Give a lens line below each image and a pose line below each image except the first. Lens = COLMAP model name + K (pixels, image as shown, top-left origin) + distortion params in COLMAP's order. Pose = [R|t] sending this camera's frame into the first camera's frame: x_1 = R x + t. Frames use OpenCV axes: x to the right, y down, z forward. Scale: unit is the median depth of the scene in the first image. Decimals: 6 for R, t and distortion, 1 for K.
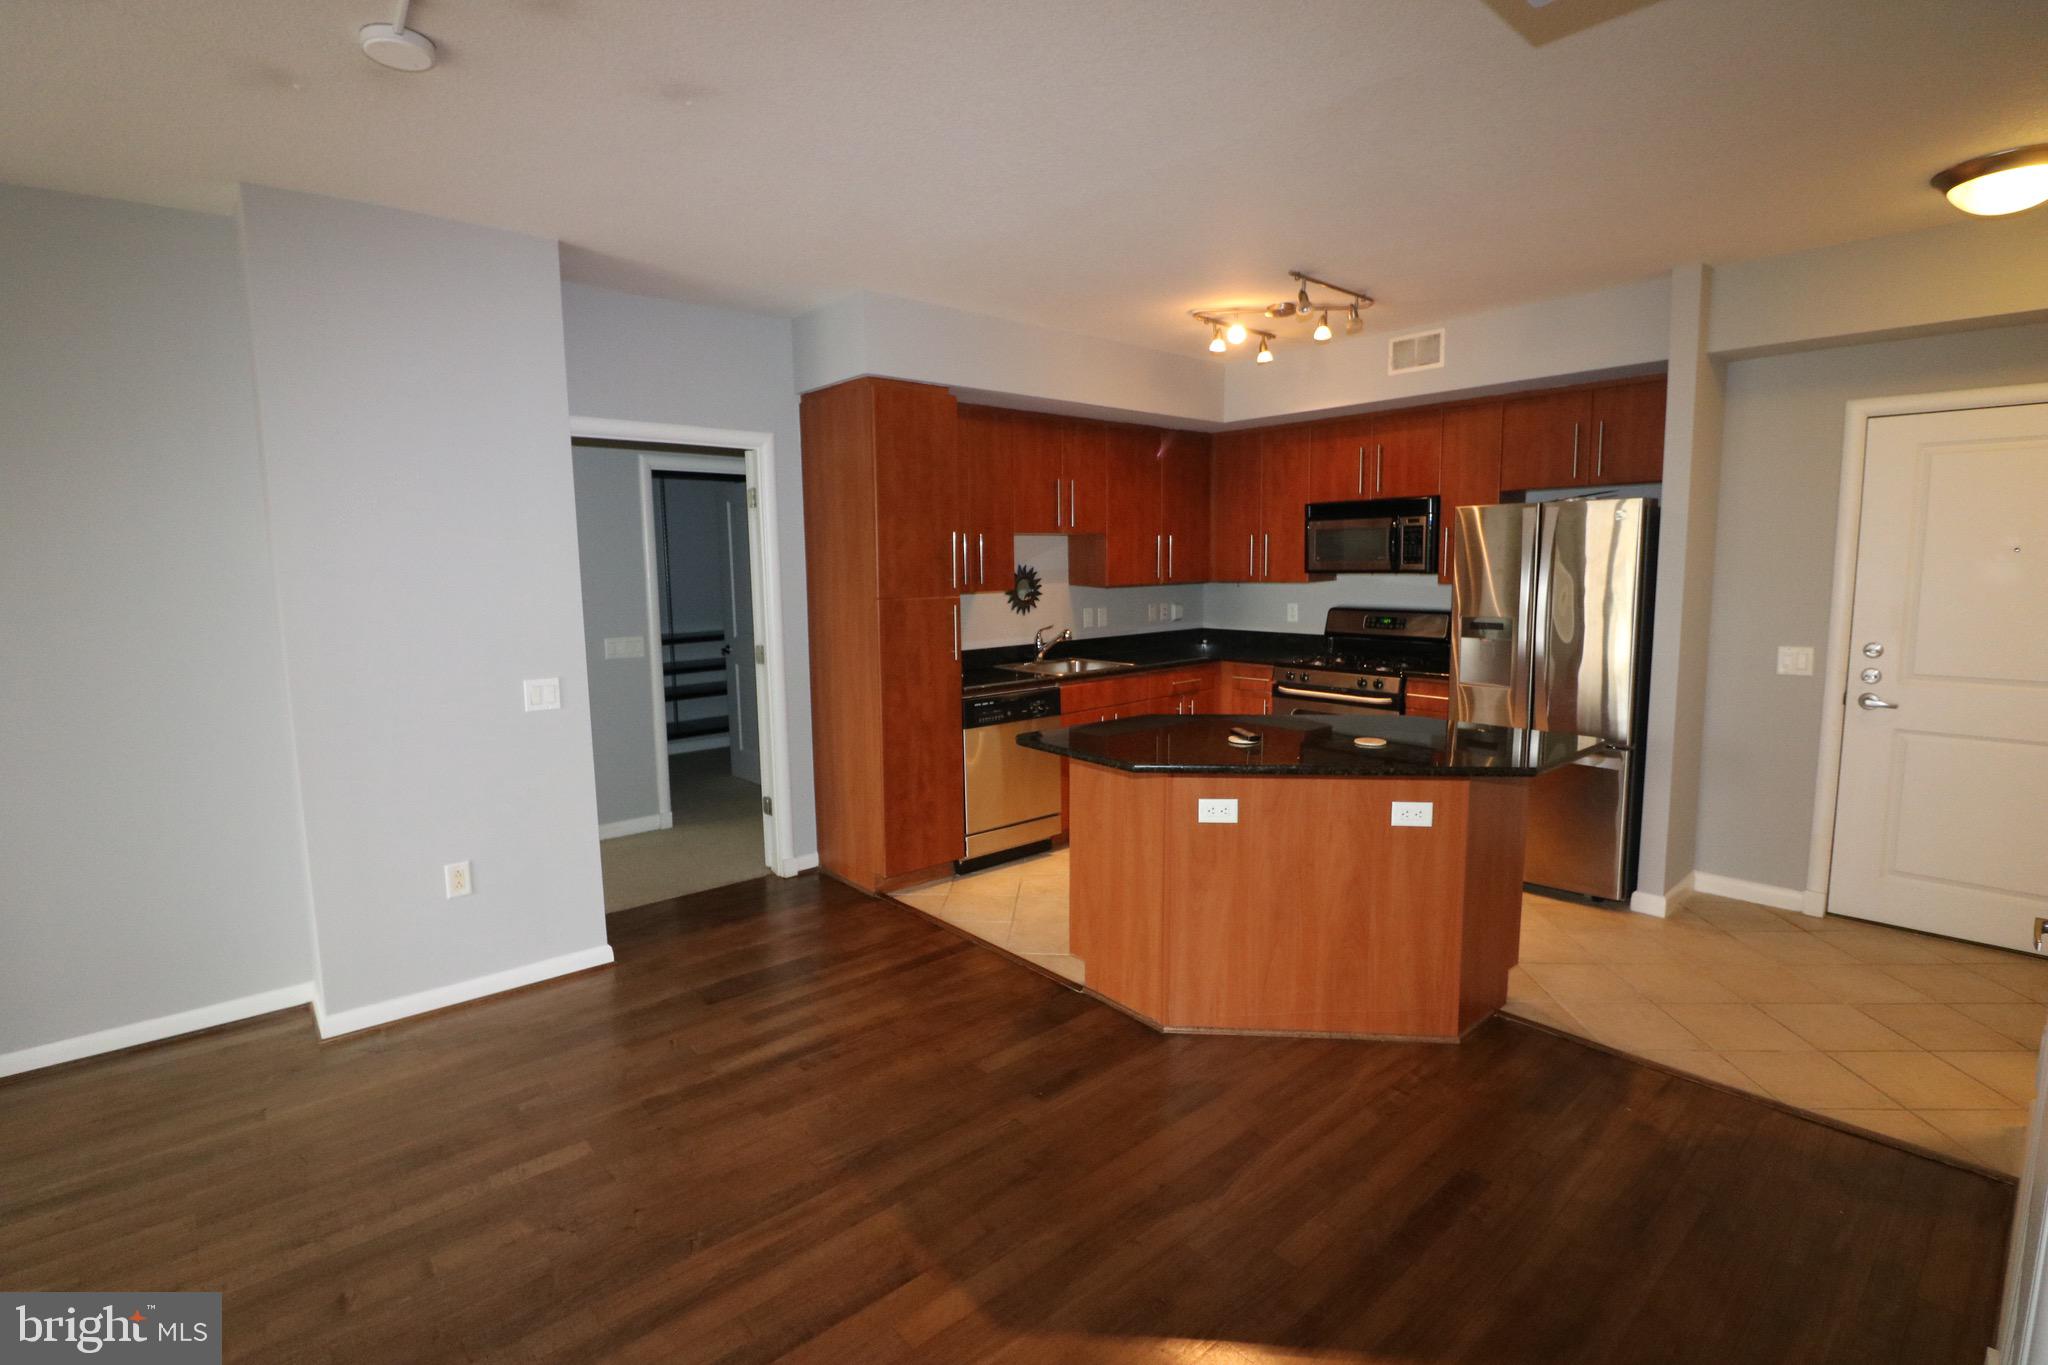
lens RADIAL K [[946.5, 0, 1016.7], [0, 946.5, 674.1], [0, 0, 1]] dist [-0.001588, -0.012634]
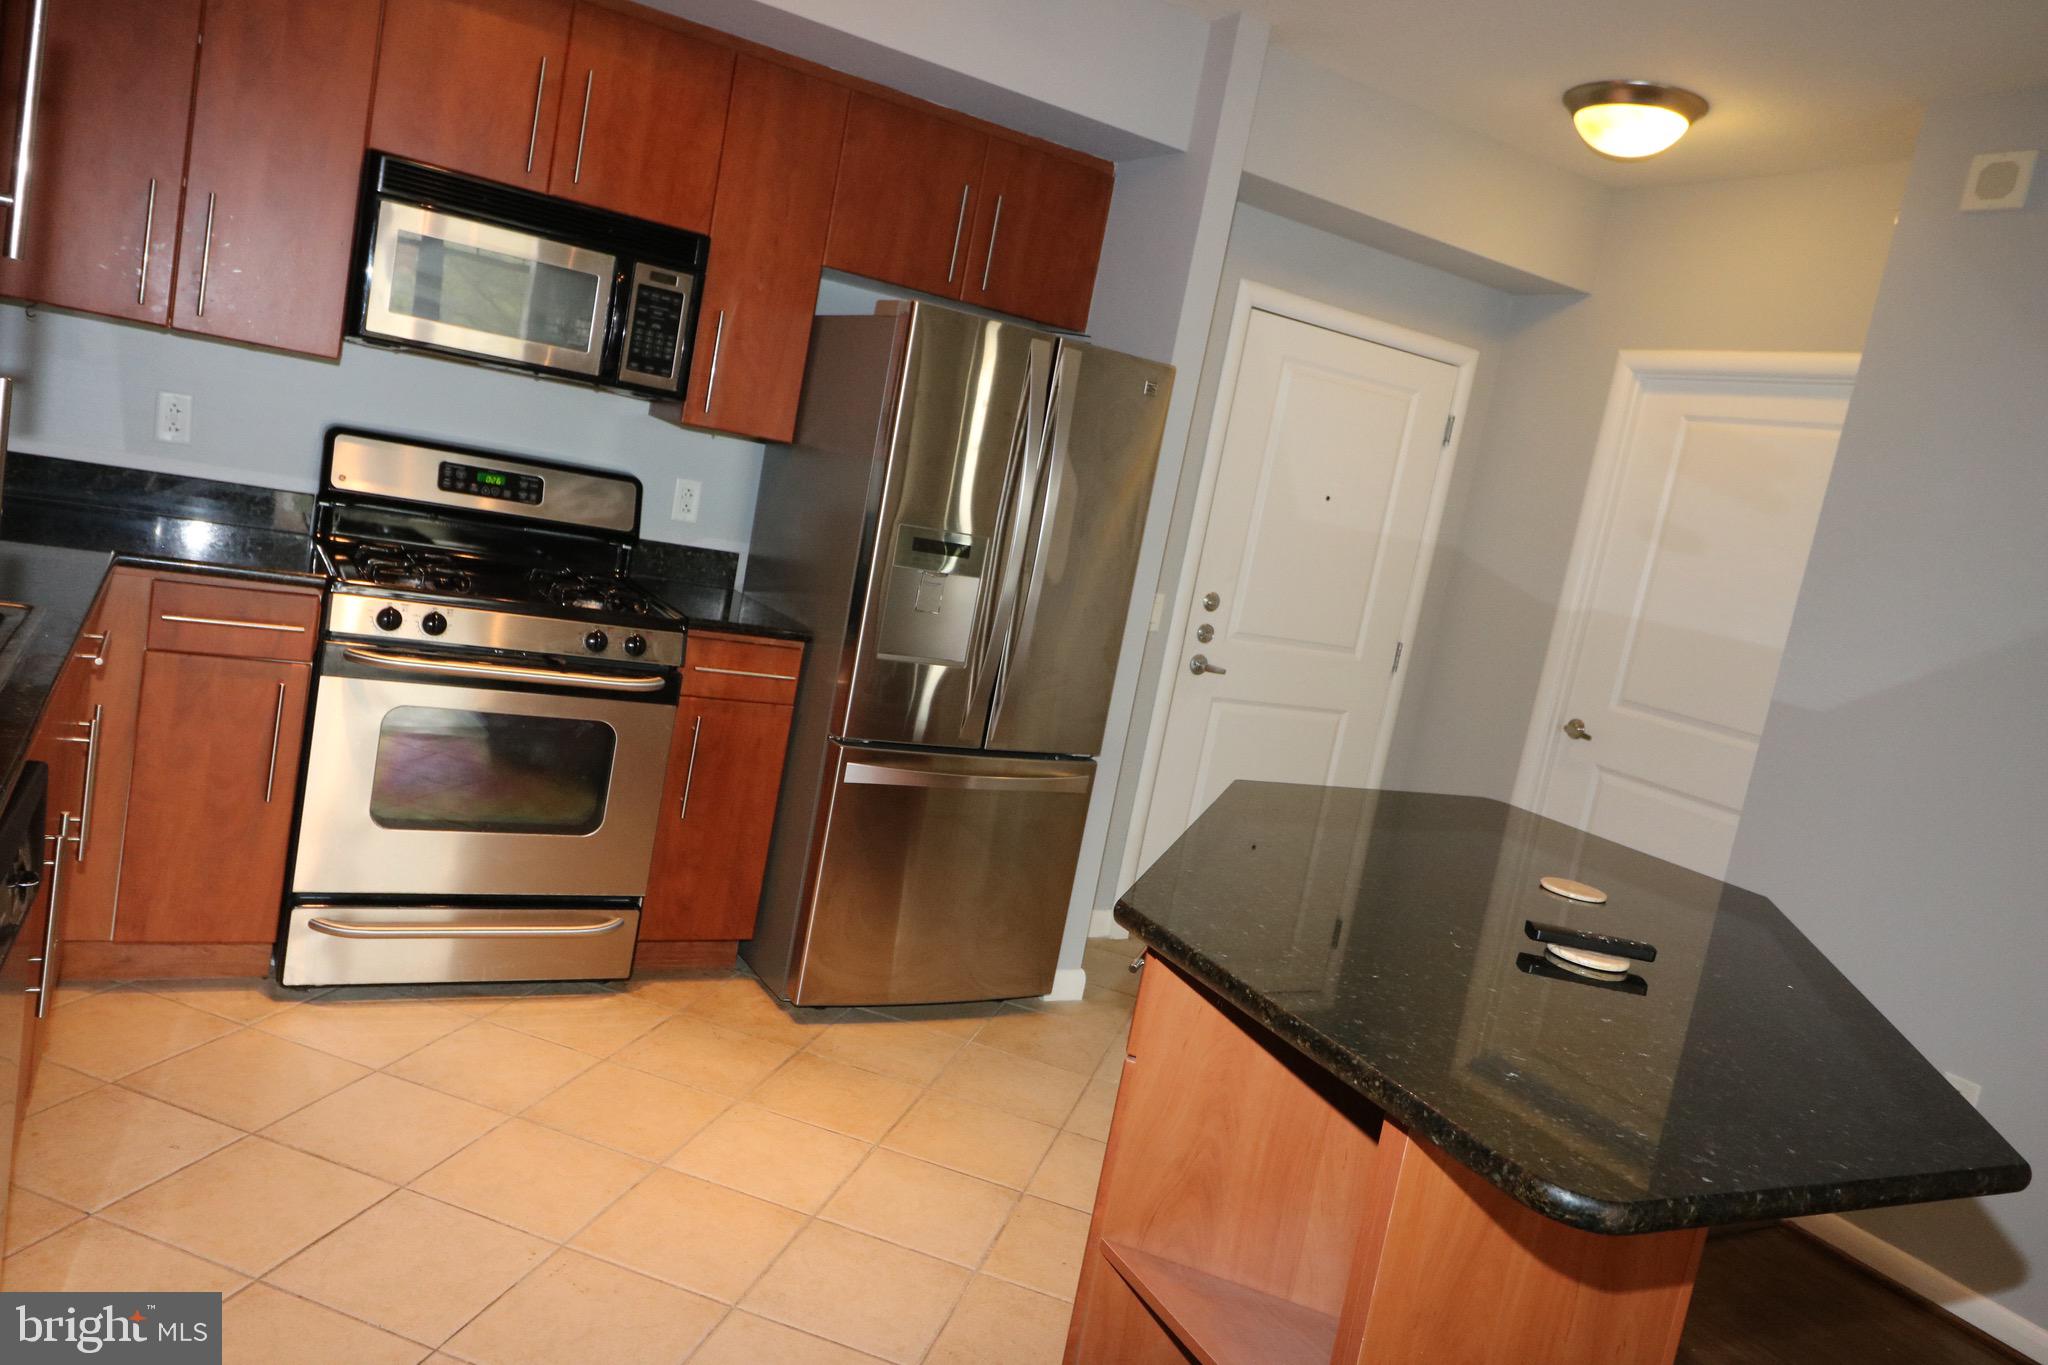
lens RADIAL K [[1406.5, 0, 1026.3], [0, 1406.5, 656.7], [0, 0, 1]] dist [0.000036, -0.001771]
pose [[0.192175, -0.073295, 0.978620, -0.241492], [-0.072486, 0.993423, 0.088638, -0.060436], [-0.978680, -0.087970, 0.185599, 0.763257]]
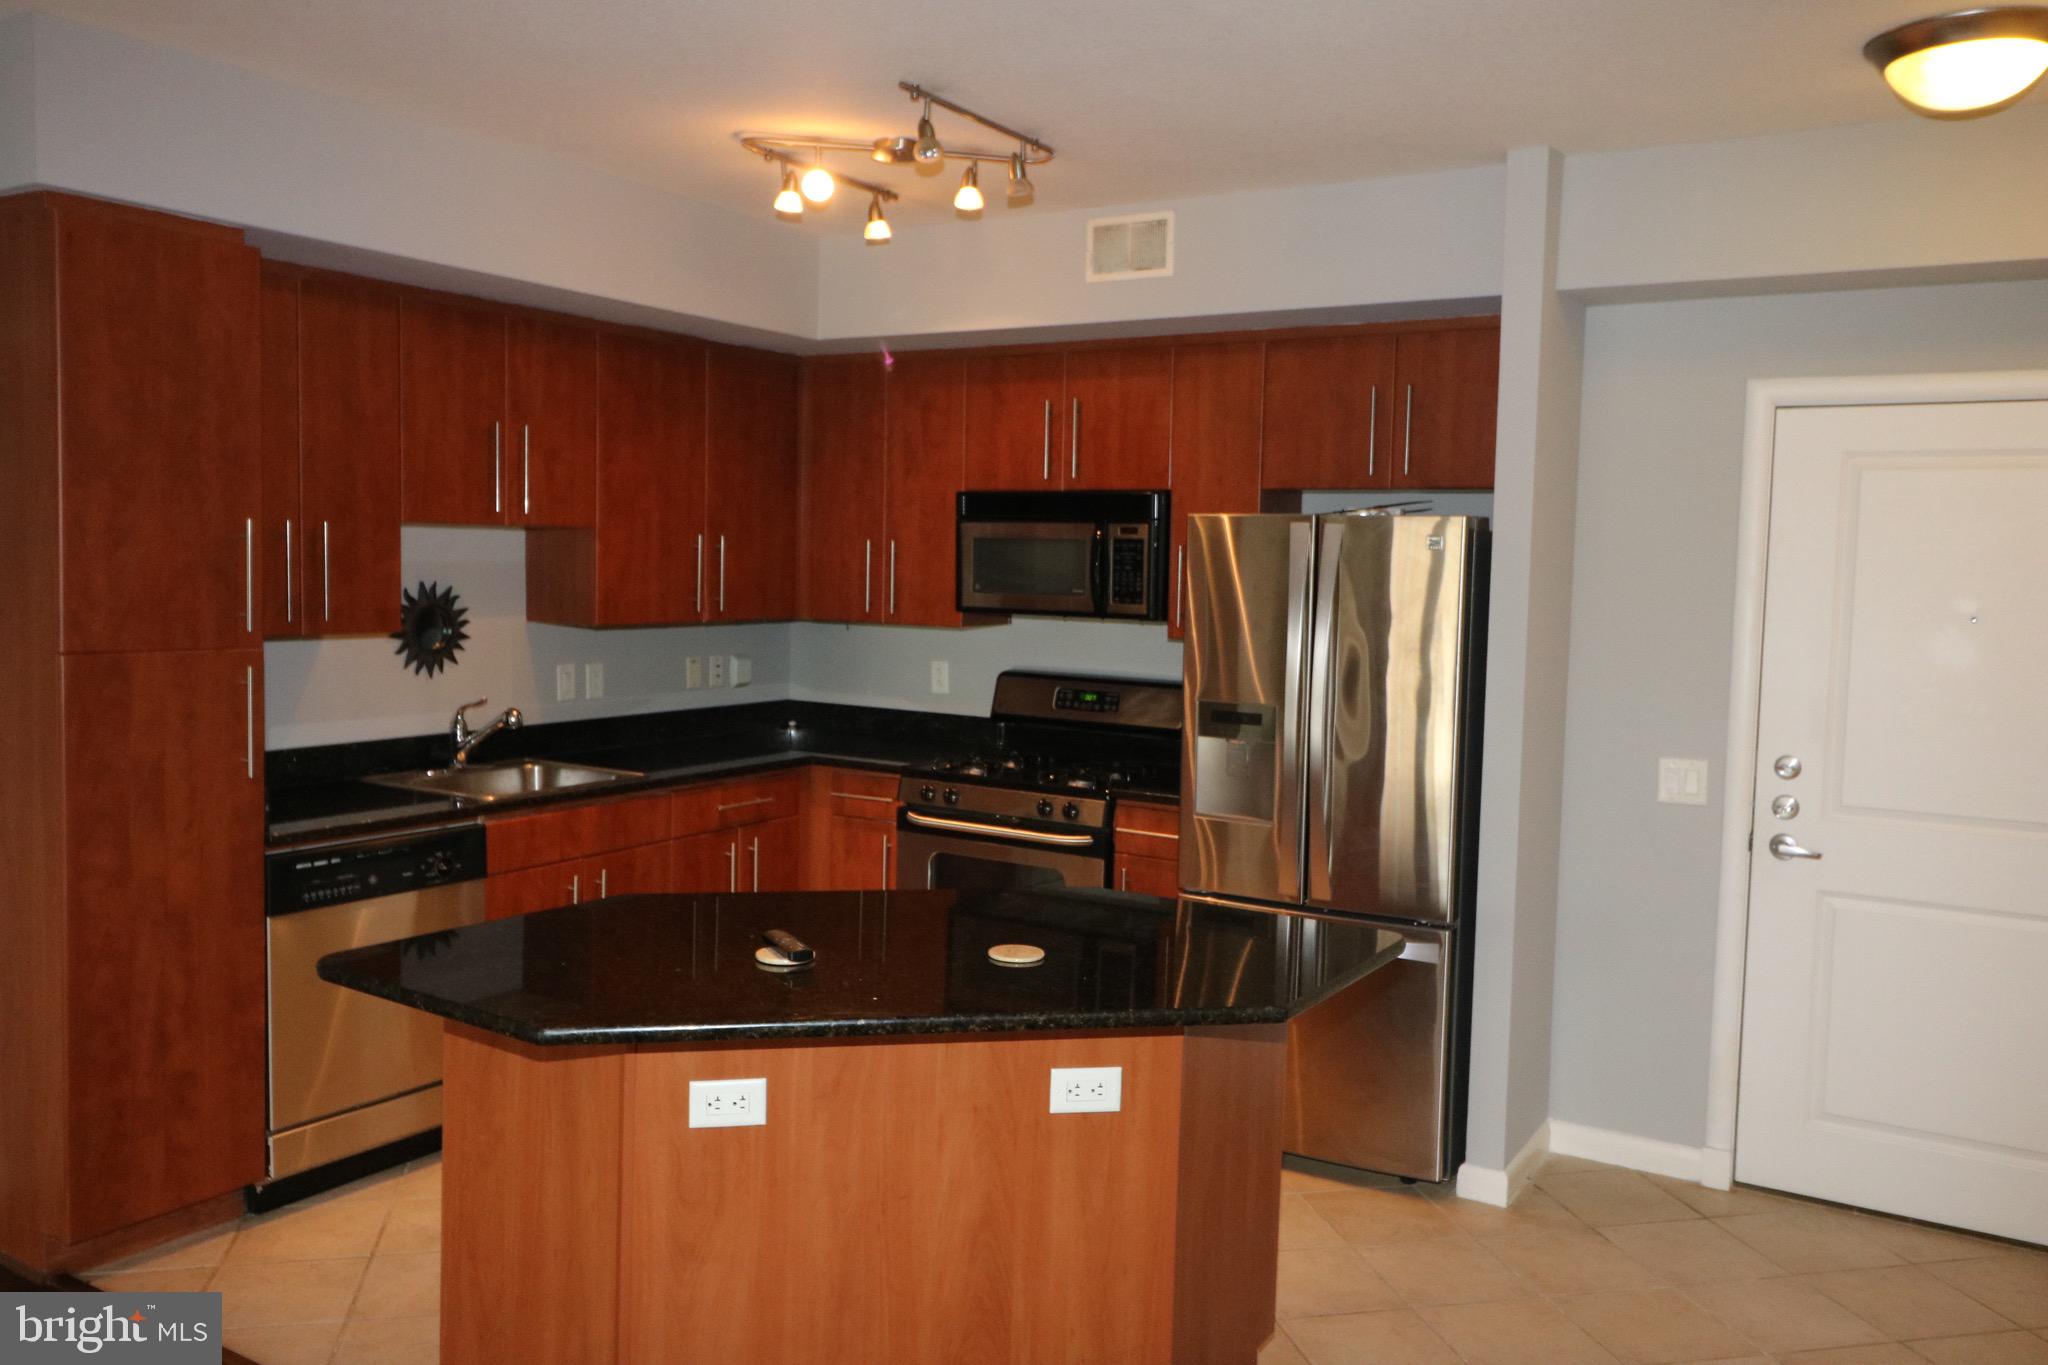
lens RADIAL K [[1606.4, 0, 1012.4], [0, 1606.4, 676.7], [0, 0, 1]] dist [0.011380, 0.000183]
pose [[0.956788, 0.015338, 0.290381, 0.068659], [-0.002943, 0.999068, -0.043072, -0.031330], [-0.290771, 0.040356, 0.955941, 0.078421]]
